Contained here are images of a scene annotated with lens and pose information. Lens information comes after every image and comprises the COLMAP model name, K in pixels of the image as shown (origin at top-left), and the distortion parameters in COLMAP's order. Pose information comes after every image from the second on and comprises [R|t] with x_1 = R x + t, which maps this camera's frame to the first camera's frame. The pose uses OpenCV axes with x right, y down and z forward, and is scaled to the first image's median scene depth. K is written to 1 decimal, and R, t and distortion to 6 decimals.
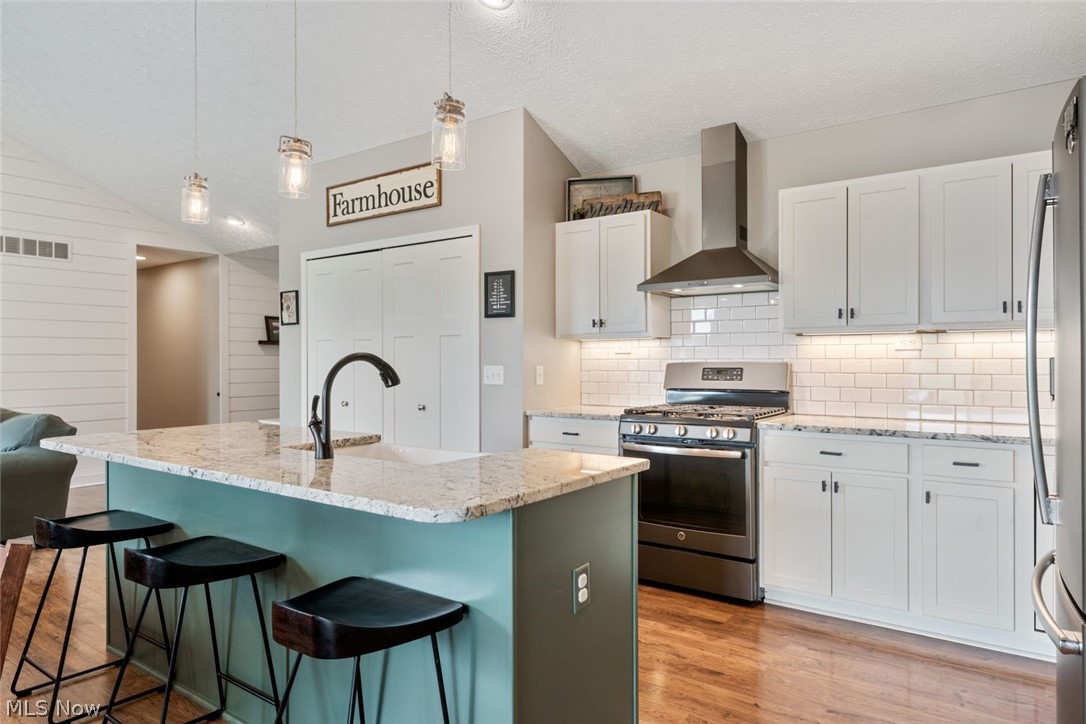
lens RADIAL K [[683.6, 0, 544.6], [0, 683.6, 359.9], [0, 0, 1]] dist [-0.003600, 0.000022]
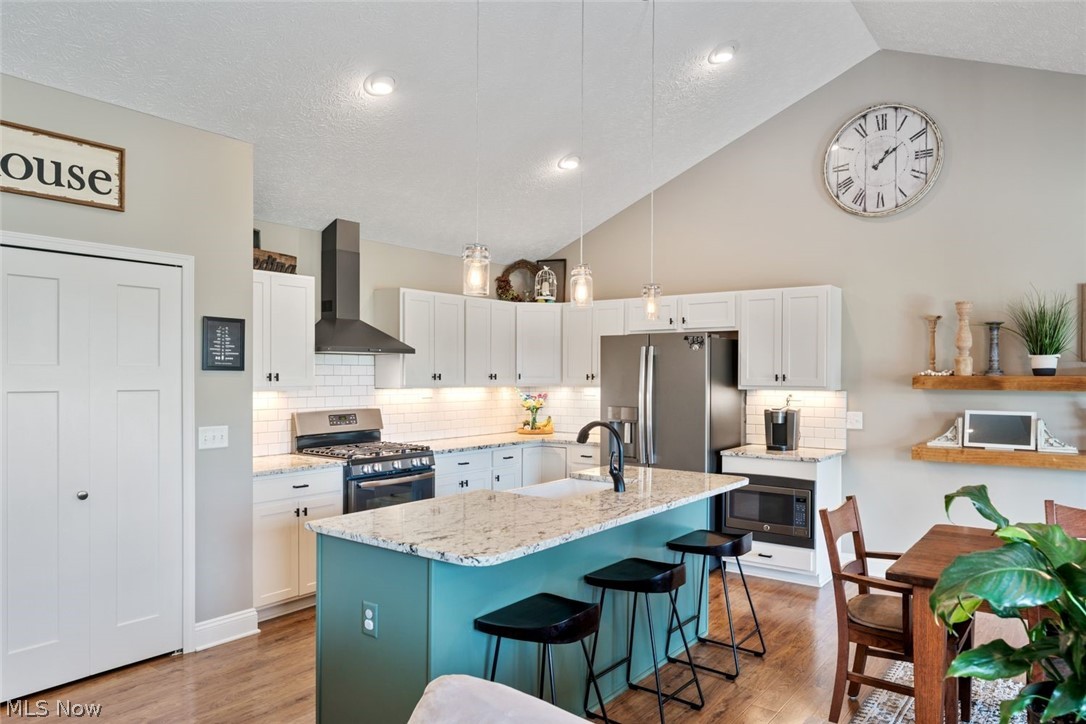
lens RADIAL K [[747.9, 0, 543.9], [0, 747.9, 367.1], [0, 0, 1]] dist [0.001959, 0.000961]
pose [[0.000171, 0.007211, 0.999974, -1.002231], [-0.005017, 0.999961, -0.007210, -0.060555], [-0.999987, -0.005016, 0.000207, 0.583572]]
